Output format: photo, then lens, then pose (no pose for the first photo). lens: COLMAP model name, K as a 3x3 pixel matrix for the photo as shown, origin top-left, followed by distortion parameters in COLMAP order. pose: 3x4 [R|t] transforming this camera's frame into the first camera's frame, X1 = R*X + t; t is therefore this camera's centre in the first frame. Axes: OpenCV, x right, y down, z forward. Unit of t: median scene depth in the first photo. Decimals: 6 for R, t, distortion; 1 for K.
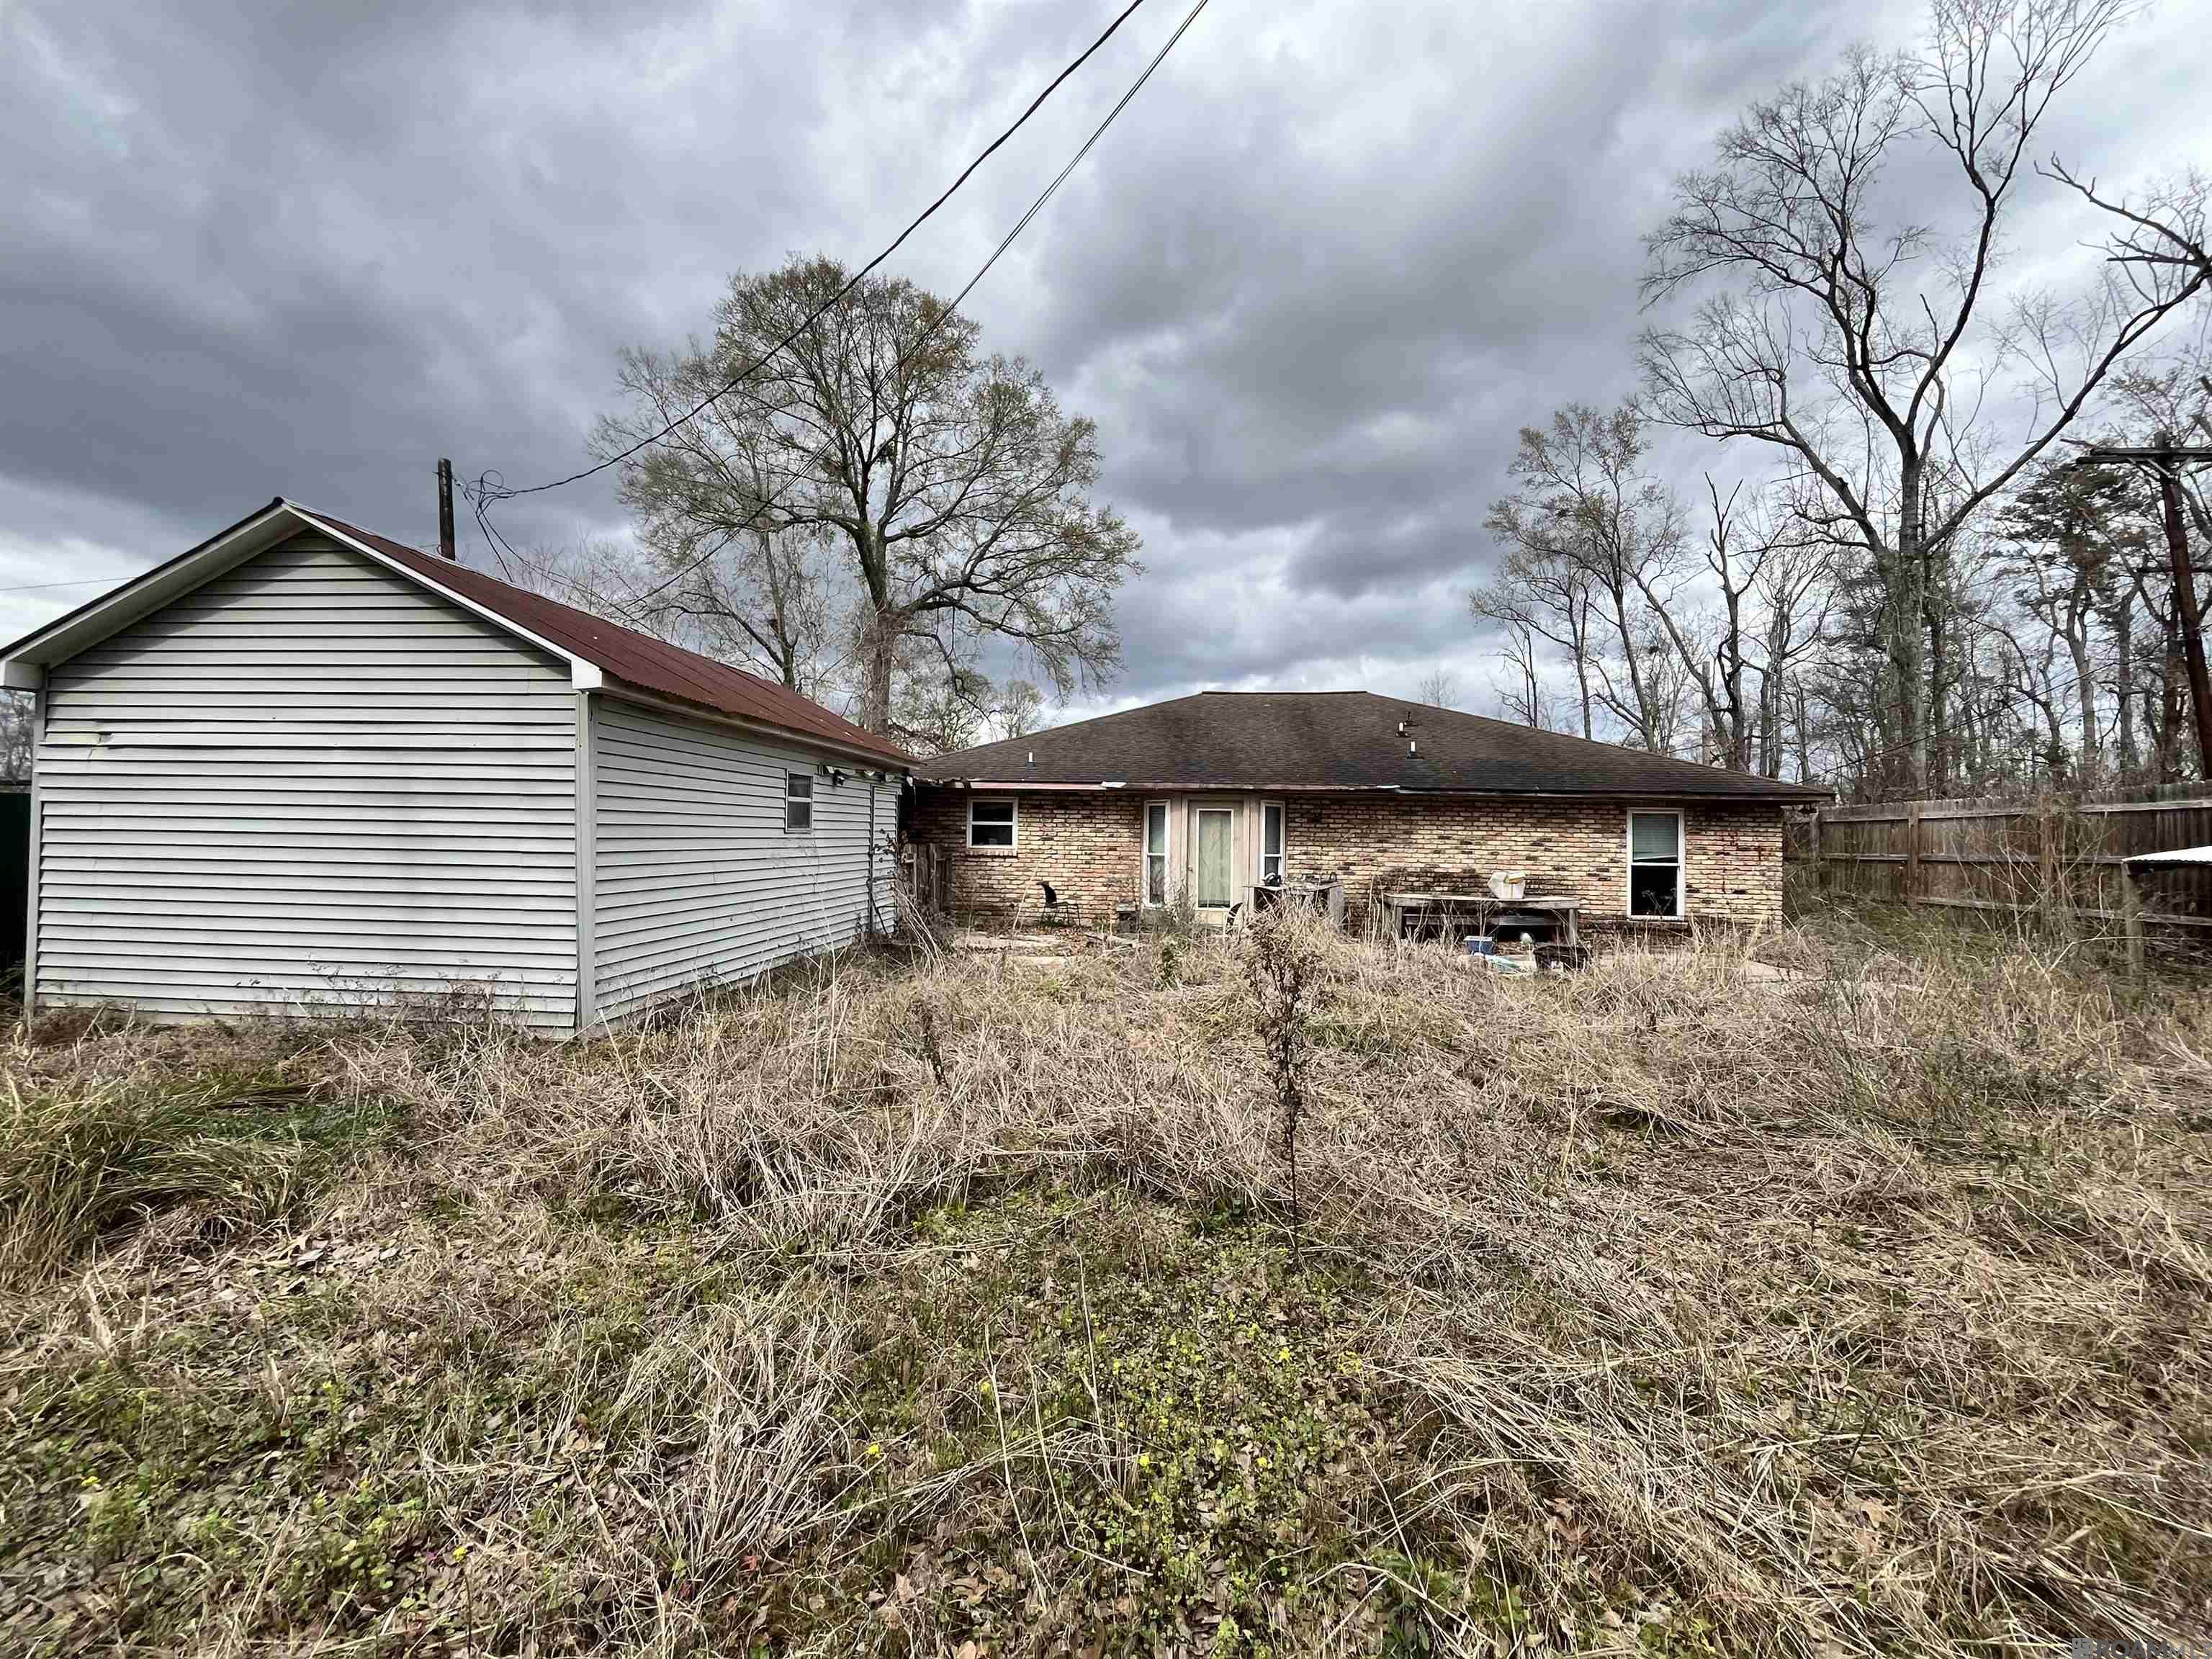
lens RADIAL K [[889.4, 0, 1110.3], [0, 889.4, 831.9], [0, 0, 1]] dist [-0.001944, -0.000046]
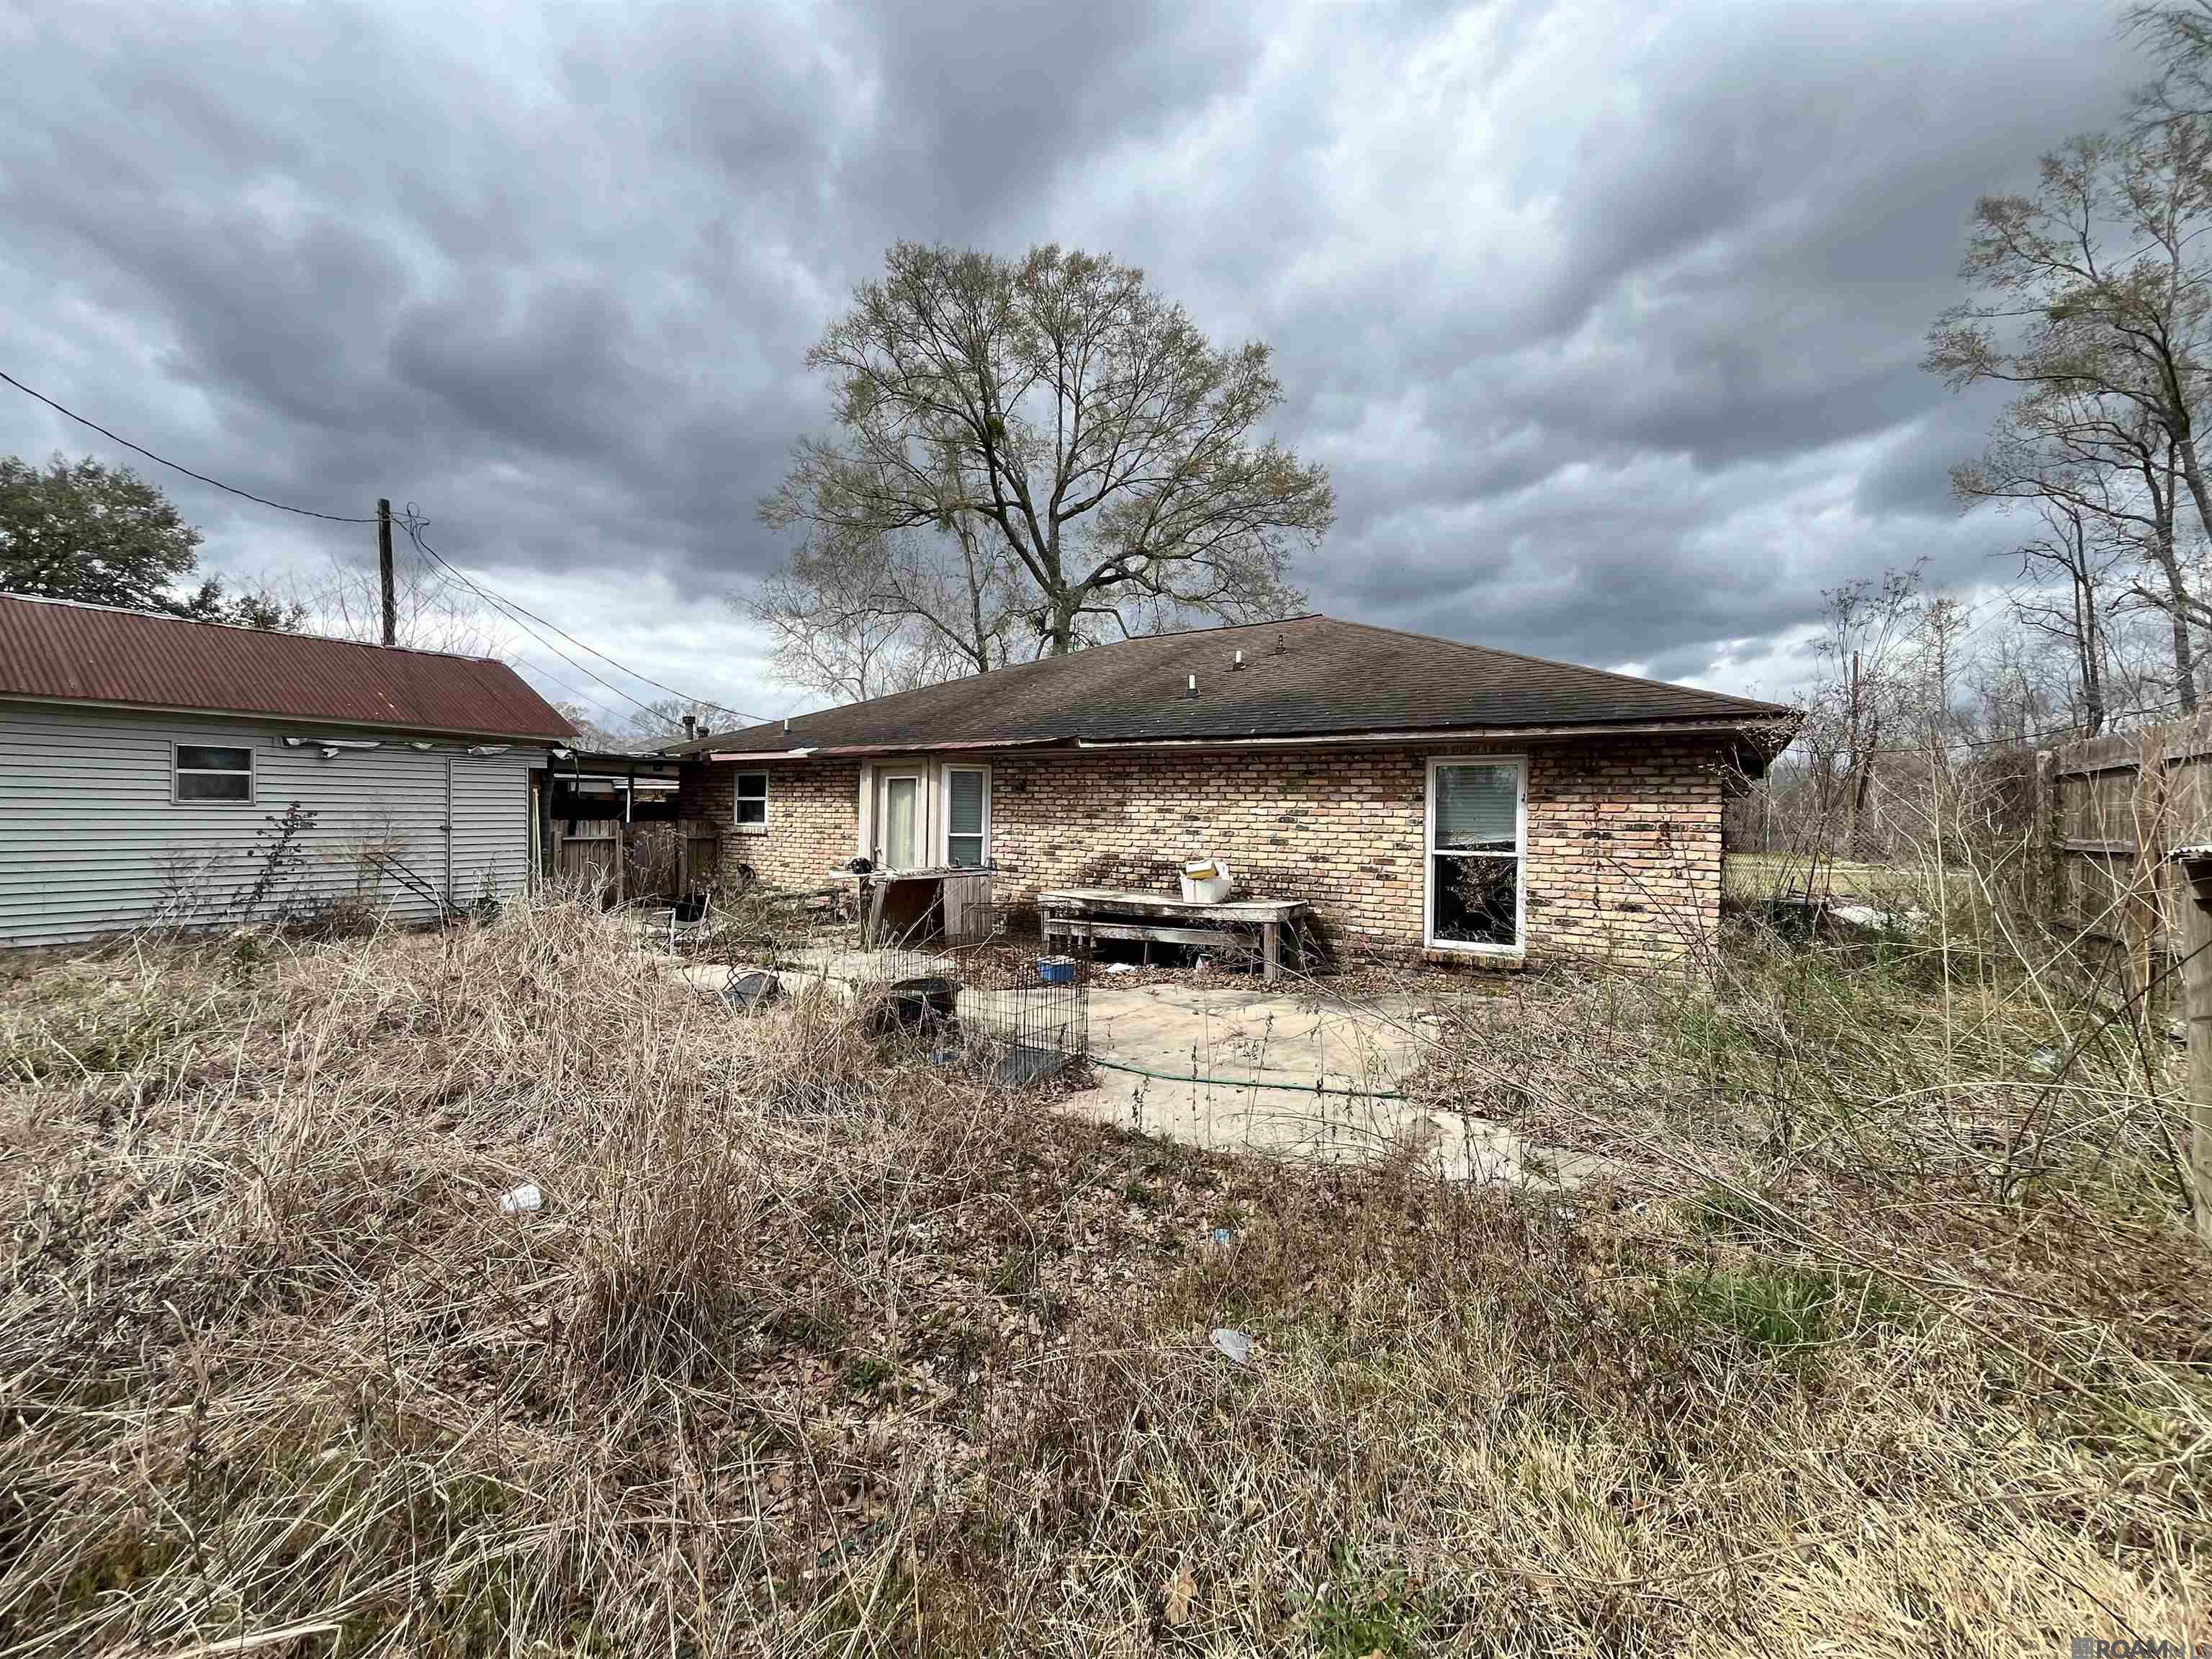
lens RADIAL K [[889.4, 0, 1106.4], [0, 889.4, 821.1], [0, 0, 1]] dist [-0.001944, -0.000046]
pose [[0.889958, -0.001200, -0.456042, 0.658423], [0.003159, 0.999989, 0.003533, 0.012216], [0.456032, -0.004585, 0.889951, 0.372414]]
